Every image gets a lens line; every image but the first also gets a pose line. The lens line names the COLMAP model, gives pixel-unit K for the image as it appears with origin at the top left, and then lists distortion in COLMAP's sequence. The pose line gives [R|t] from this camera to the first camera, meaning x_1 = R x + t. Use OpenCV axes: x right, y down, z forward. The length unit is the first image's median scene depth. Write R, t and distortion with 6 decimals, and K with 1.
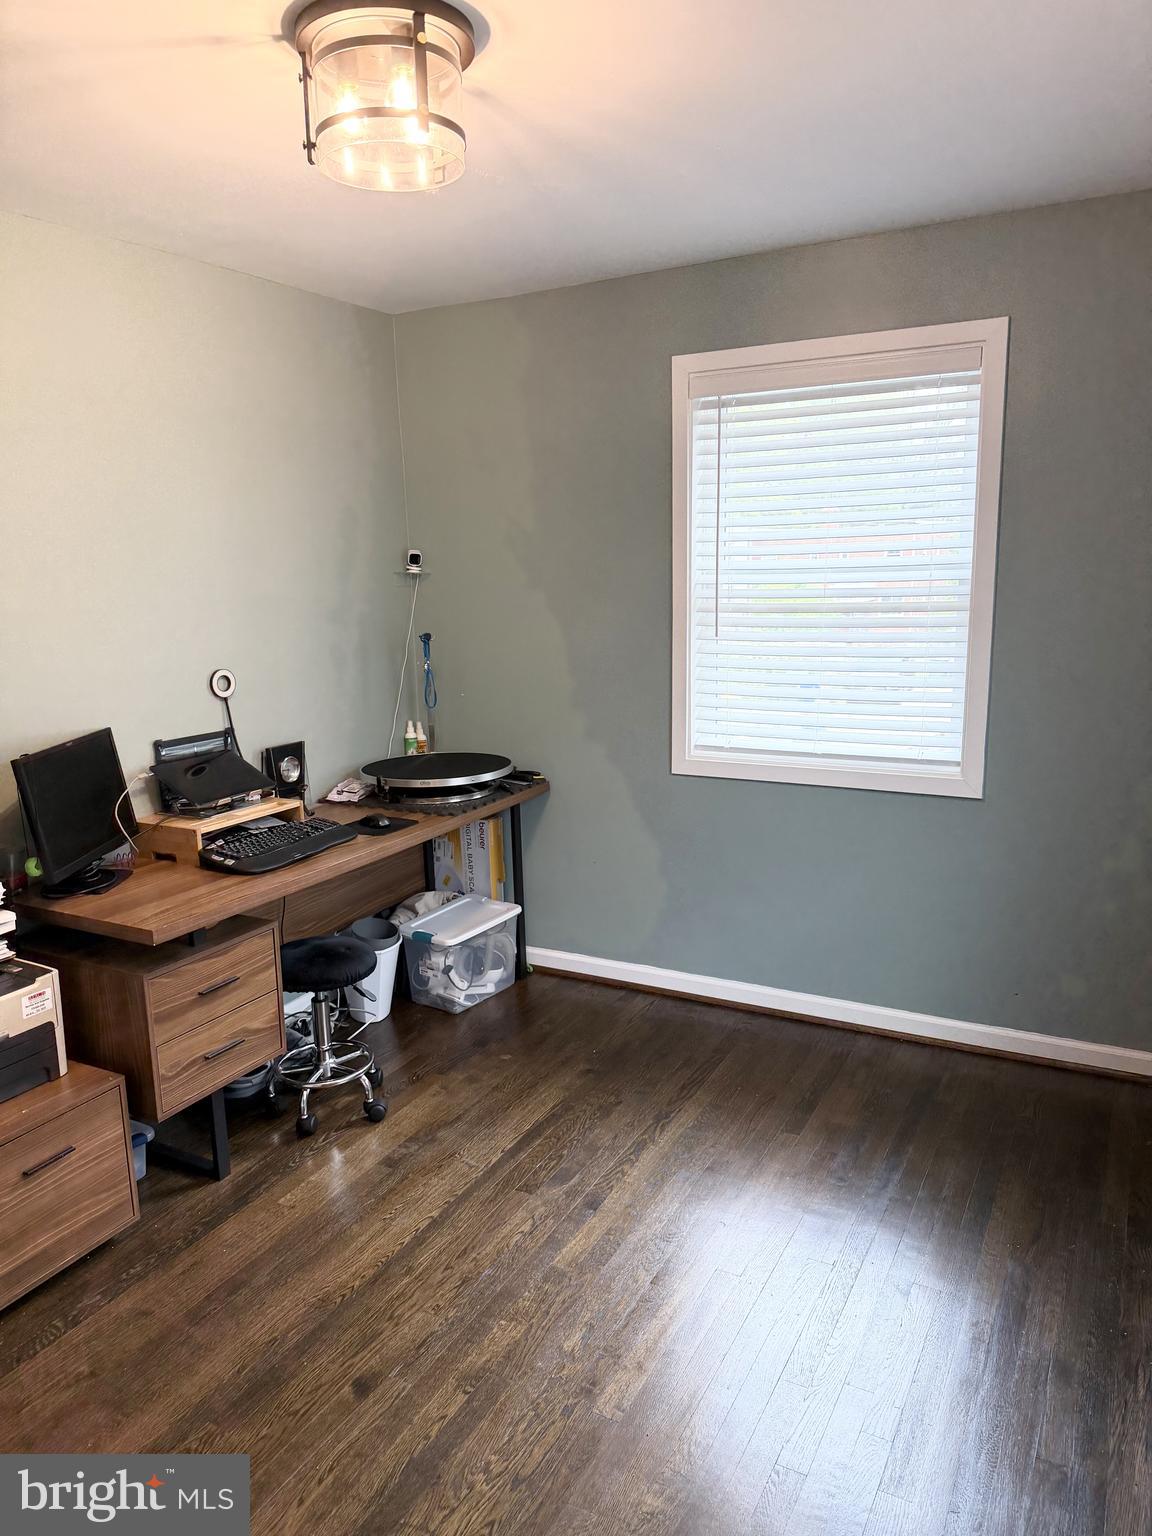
lens RADIAL K [[1074.5, 0, 575.5], [0, 1074.5, 772.3], [0, 0, 1]] dist [0.077139, -0.094122]
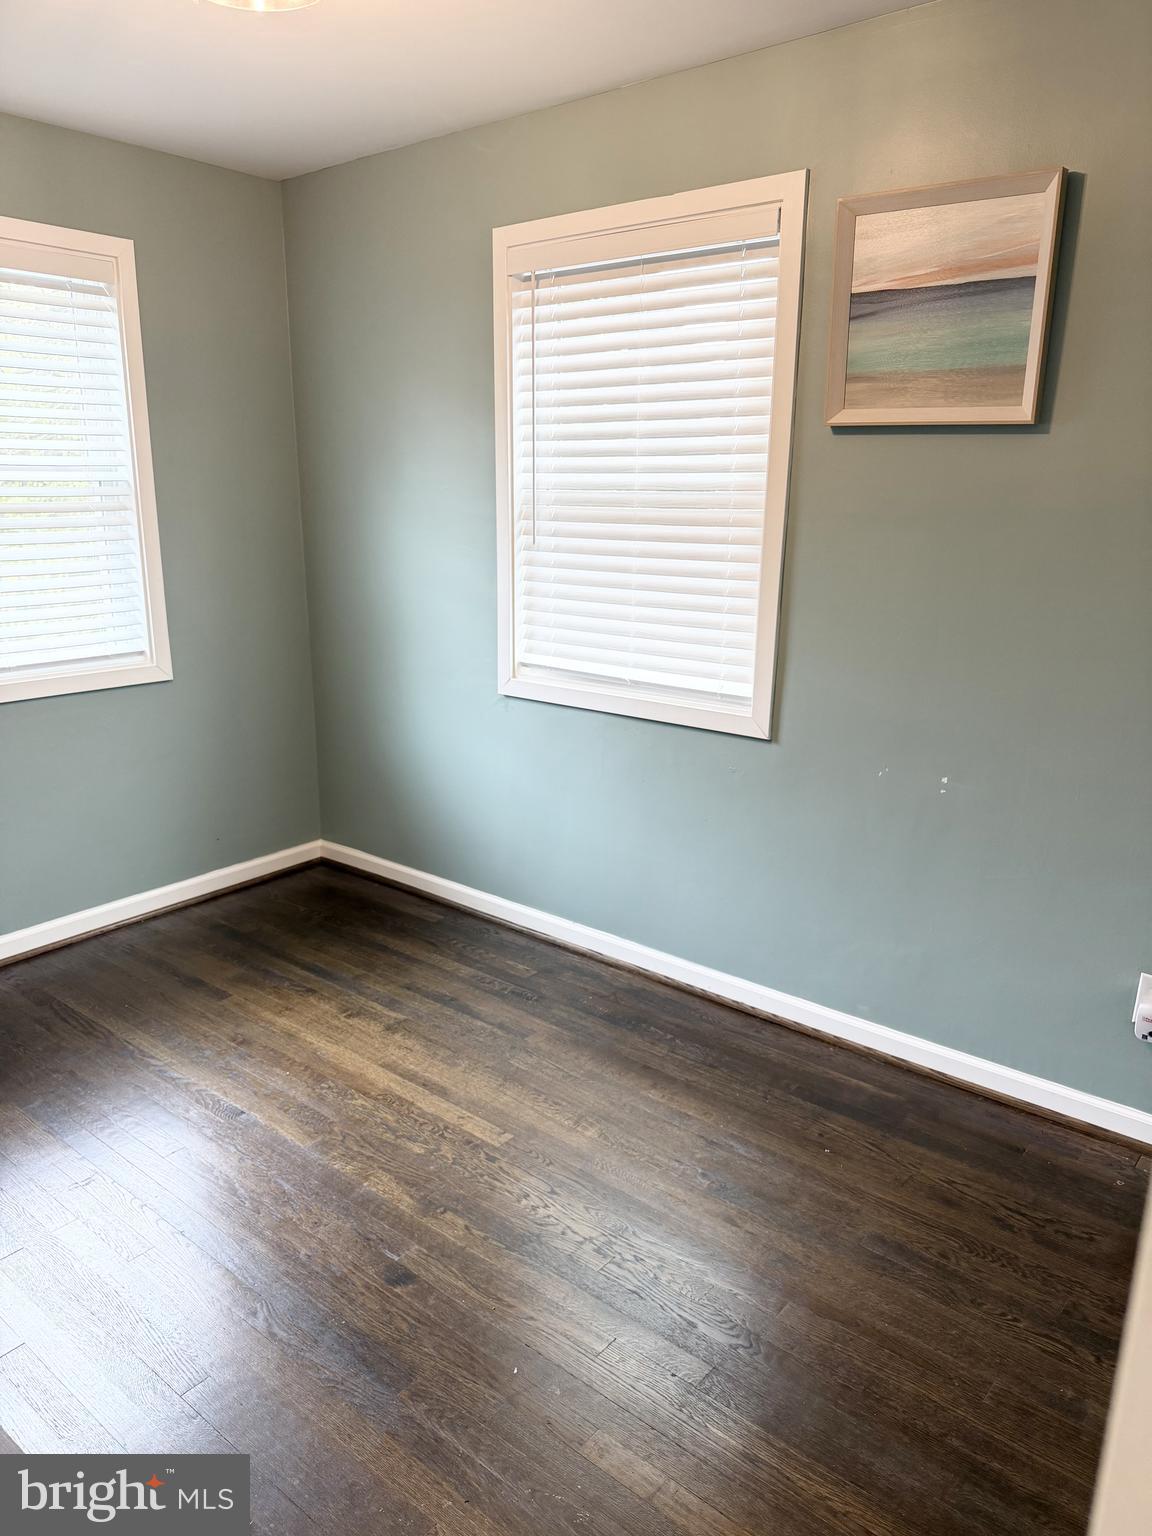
lens RADIAL K [[1074.5, 0, 566.2], [0, 1074.5, 770.0], [0, 0, 1]] dist [0.077139, -0.094122]
pose [[0.184070, -0.223109, 0.957257, -0.708071], [0.170549, 0.966375, 0.192439, -0.035822], [-0.968004, 0.127836, 0.215932, 0.404519]]
